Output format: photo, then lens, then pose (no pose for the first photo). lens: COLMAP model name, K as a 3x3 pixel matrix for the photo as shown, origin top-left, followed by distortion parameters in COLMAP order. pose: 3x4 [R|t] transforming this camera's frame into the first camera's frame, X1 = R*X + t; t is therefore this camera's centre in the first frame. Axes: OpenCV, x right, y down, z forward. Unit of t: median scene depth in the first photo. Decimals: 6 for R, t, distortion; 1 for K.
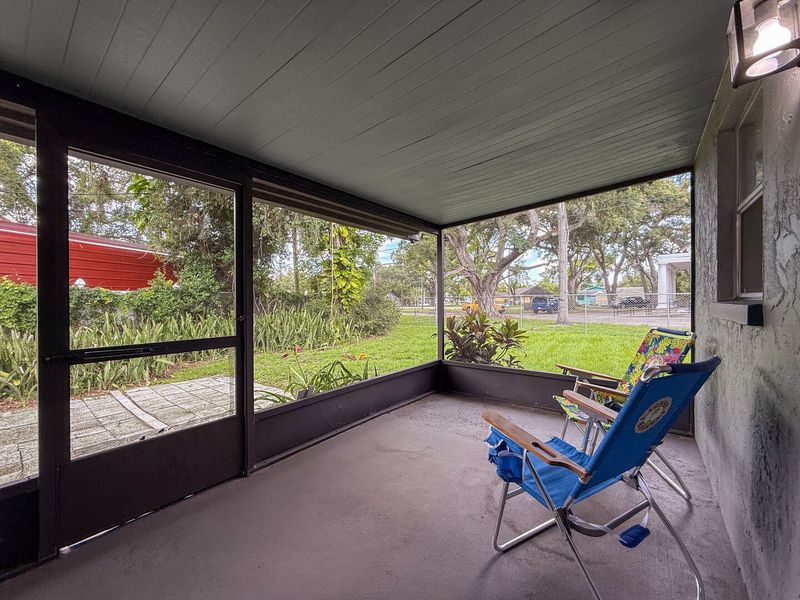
lens RADIAL K [[316.3, 0, 399.7], [0, 316.3, 300.0], [0, 0, 1]] dist [0.001687, -0.000370]
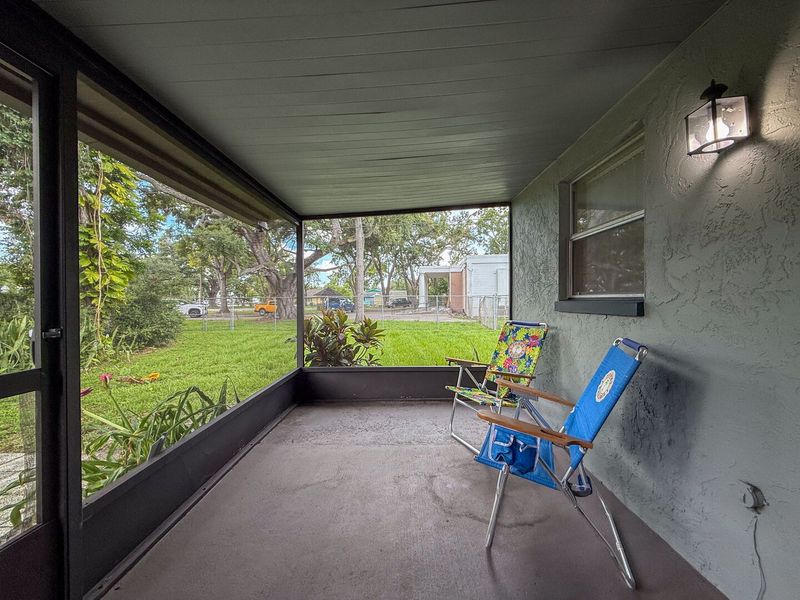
lens RADIAL K [[316.3, 0, 399.9], [0, 316.3, 300.8], [0, 0, 1]] dist [0.001687, -0.000370]
pose [[0.800371, 0.000280, 0.599505, -0.173176], [0.000047, 1.000000, -0.000529, 0.002376], [-0.599505, 0.000452, 0.800371, 0.119187]]
